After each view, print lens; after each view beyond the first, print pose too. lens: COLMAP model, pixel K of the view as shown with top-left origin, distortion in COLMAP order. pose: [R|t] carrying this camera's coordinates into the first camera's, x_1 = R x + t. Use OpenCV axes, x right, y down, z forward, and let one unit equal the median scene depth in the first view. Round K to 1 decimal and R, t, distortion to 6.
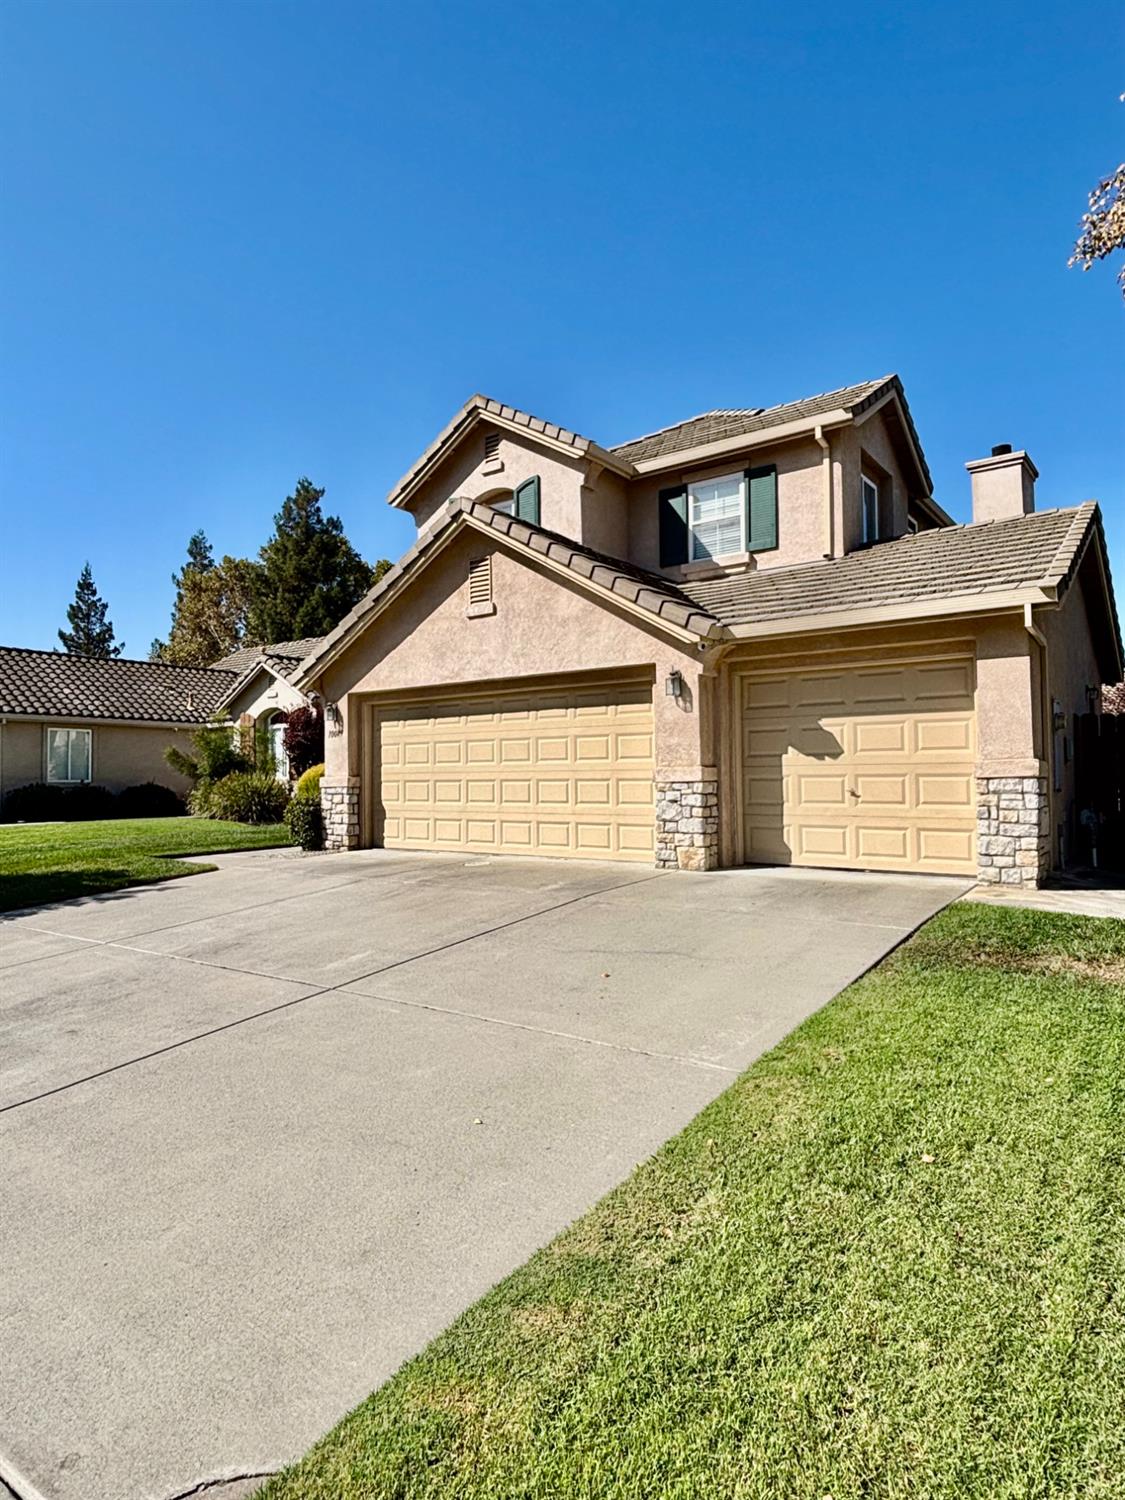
lens RADIAL K [[865.9, 0, 556.6], [0, 865.9, 743.4], [0, 0, 1]] dist [-0.001071, -0.011059]
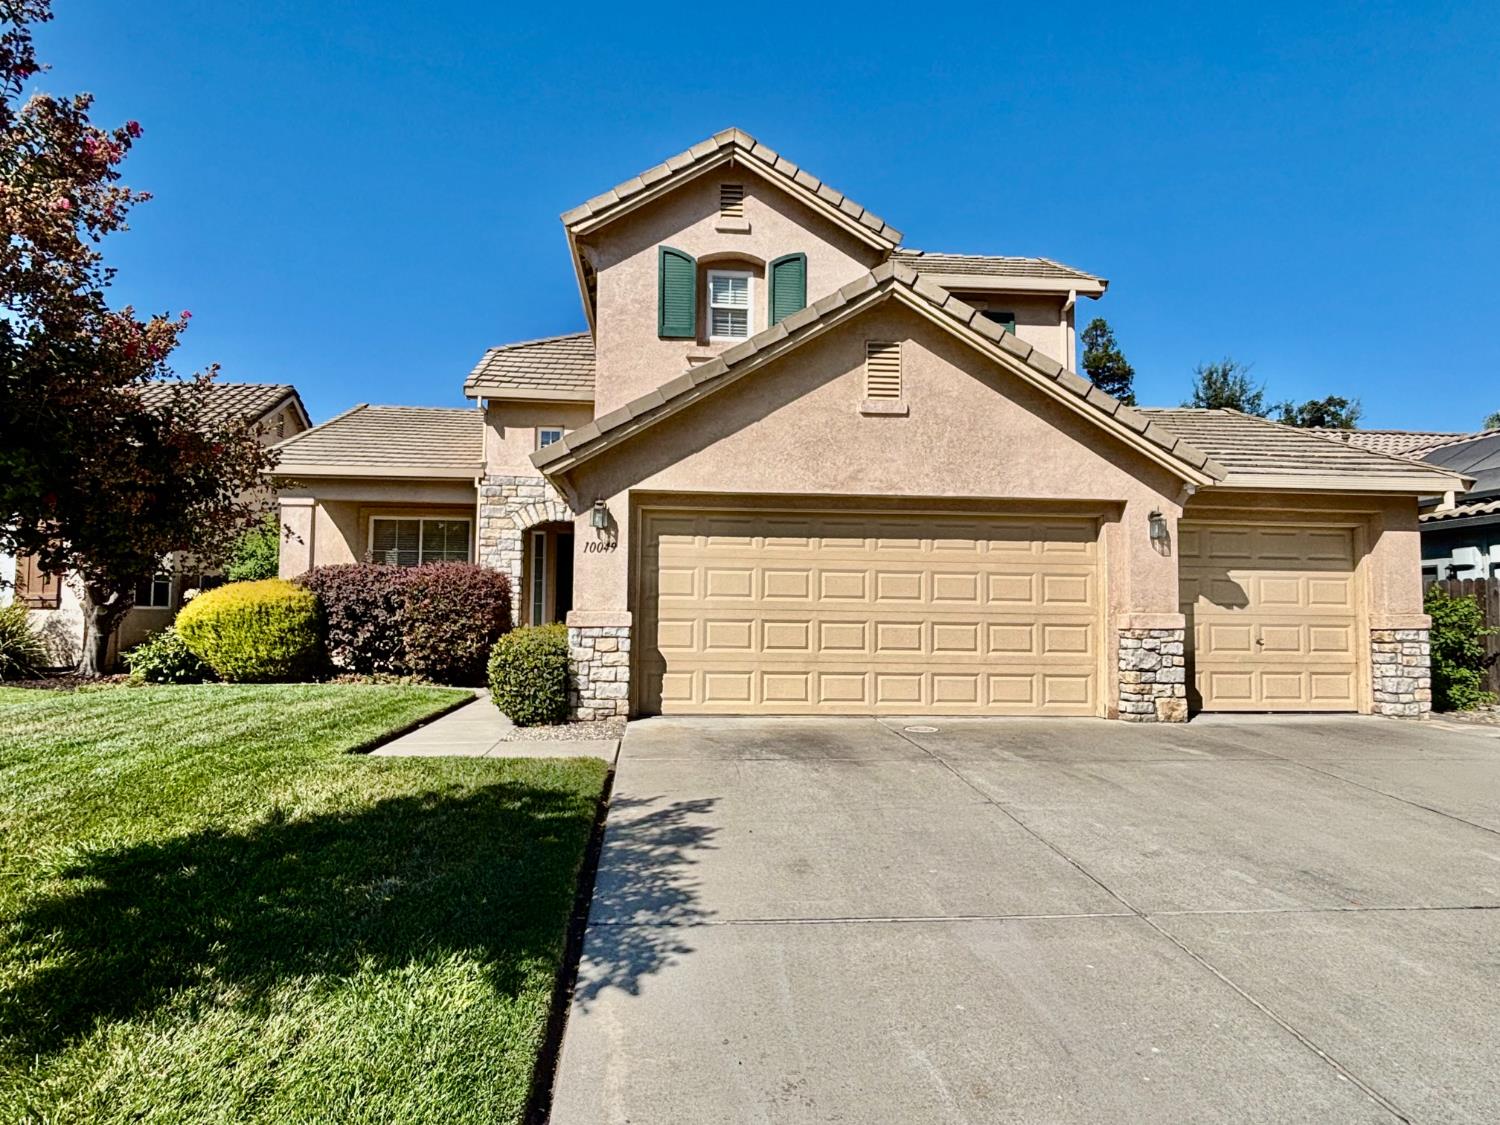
lens RADIAL K [[865.9, 0, 745.7], [0, 865.9, 568.9], [0, 0, 1]] dist [-0.001071, -0.011059]
pose [[0.759788, 0.057150, 0.647654, -0.691232], [-0.045316, 0.998362, -0.034934, 0.027486], [-0.648590, -0.002806, 0.761133, 0.480240]]
